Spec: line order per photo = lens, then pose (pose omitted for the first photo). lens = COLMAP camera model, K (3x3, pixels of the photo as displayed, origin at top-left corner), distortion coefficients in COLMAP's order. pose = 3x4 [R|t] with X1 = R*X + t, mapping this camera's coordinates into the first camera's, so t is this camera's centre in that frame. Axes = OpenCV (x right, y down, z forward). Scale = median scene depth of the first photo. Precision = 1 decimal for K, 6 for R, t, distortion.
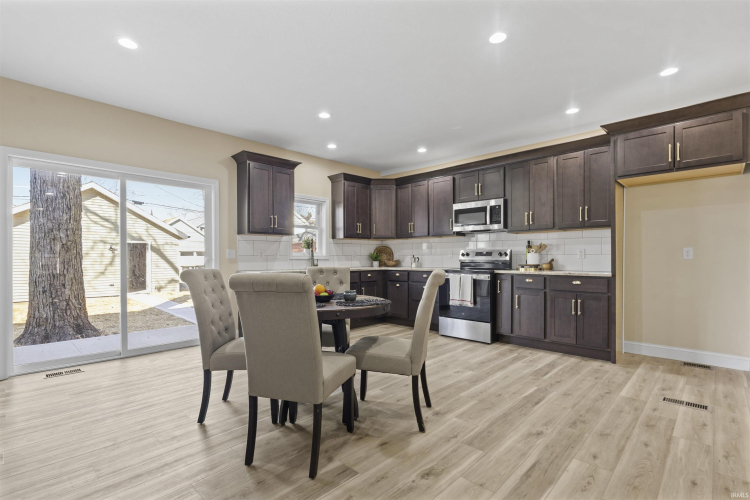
lens RADIAL K [[358.8, 0, 370.7], [0, 358.8, 255.7], [0, 0, 1]] dist [0.008082, -0.002038]
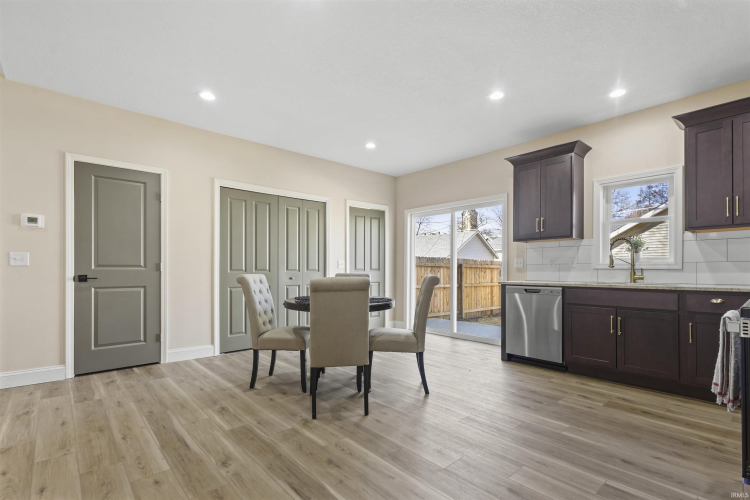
lens RADIAL K [[358.8, 0, 378.6], [0, 358.8, 270.0], [0, 0, 1]] dist [0.008082, -0.002038]
pose [[-0.076360, 0.006506, -0.997059, 0.621073], [0.004896, 0.999969, 0.006150, 0.006748], [0.997068, -0.004413, -0.076390, 0.682046]]
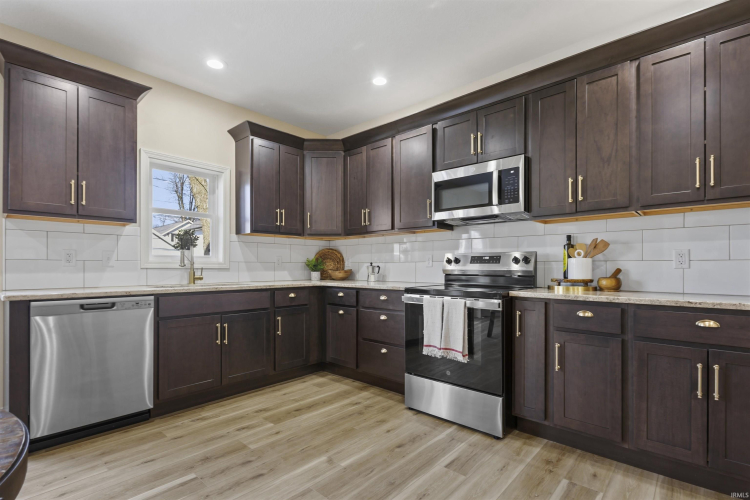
lens RADIAL K [[358.8, 0, 373.7], [0, 358.8, 260.7], [0, 0, 1]] dist [0.008082, -0.002038]
pose [[0.999343, 0.005477, 0.035822, 0.128571], [-0.004960, 0.999882, -0.014524, 0.005931], [-0.035898, 0.014337, 0.999253, 0.478463]]
